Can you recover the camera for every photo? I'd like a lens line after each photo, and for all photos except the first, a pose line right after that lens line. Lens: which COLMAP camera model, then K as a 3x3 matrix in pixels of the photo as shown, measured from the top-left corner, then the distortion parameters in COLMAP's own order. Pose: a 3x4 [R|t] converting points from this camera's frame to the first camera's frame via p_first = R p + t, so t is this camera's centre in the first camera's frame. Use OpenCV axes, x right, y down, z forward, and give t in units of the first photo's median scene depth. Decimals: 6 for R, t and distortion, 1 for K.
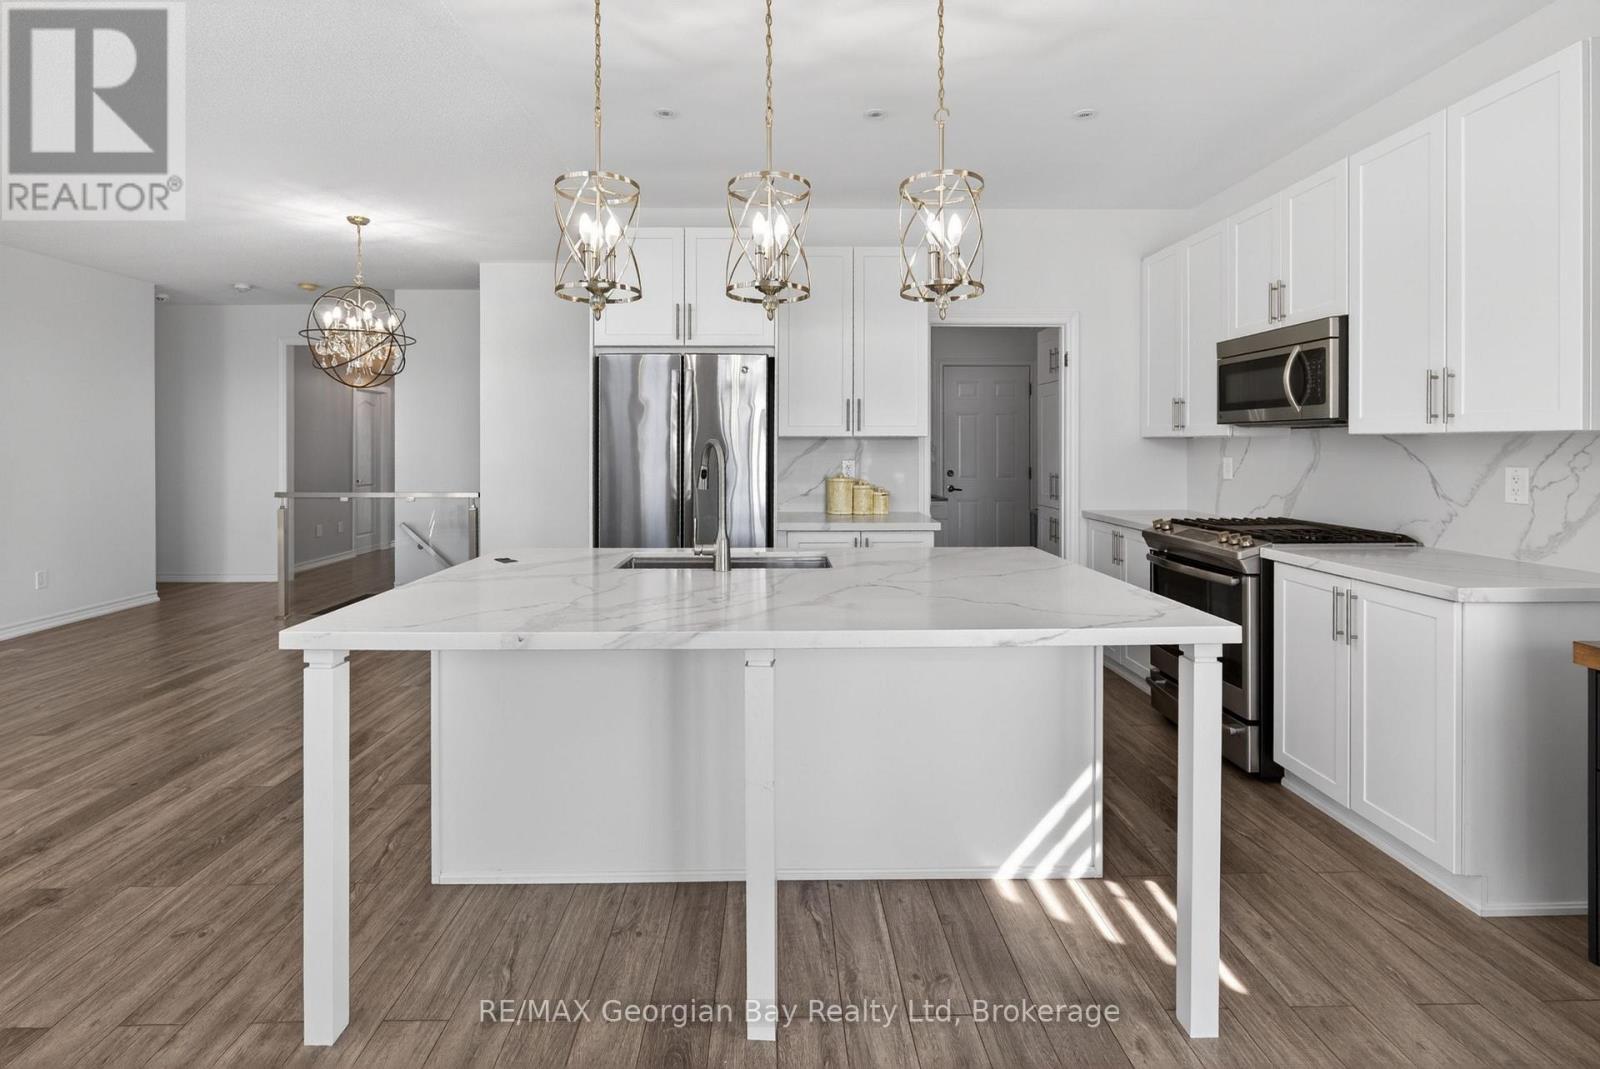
lens RADIAL K [[754.2, 0, 783.9], [0, 754.2, 450.4], [0, 0, 1]] dist [0.002135, -0.000057]
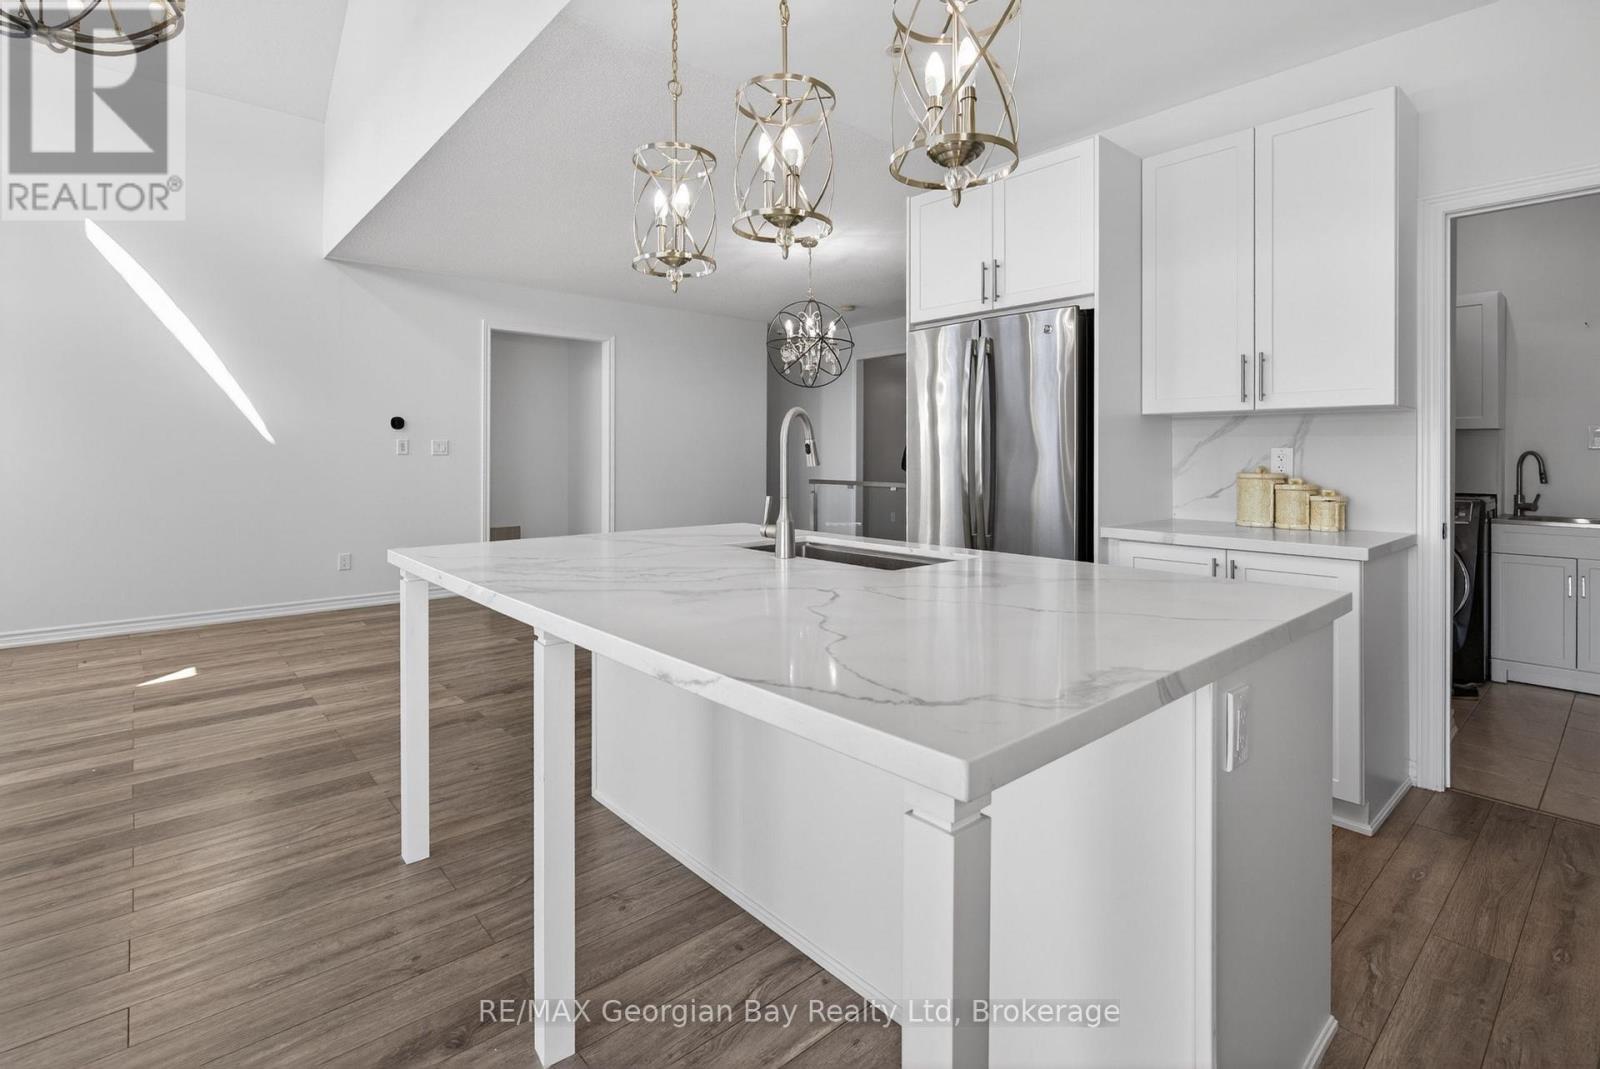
lens RADIAL K [[754.2, 0, 783.9], [0, 754.2, 450.4], [0, 0, 1]] dist [0.002135, -0.000057]
pose [[0.648280, -0.000010, -0.761402, 0.455686], [-0.005496, 0.999974, -0.004693, 0.032052], [0.761382, 0.007228, 0.648263, 0.342286]]
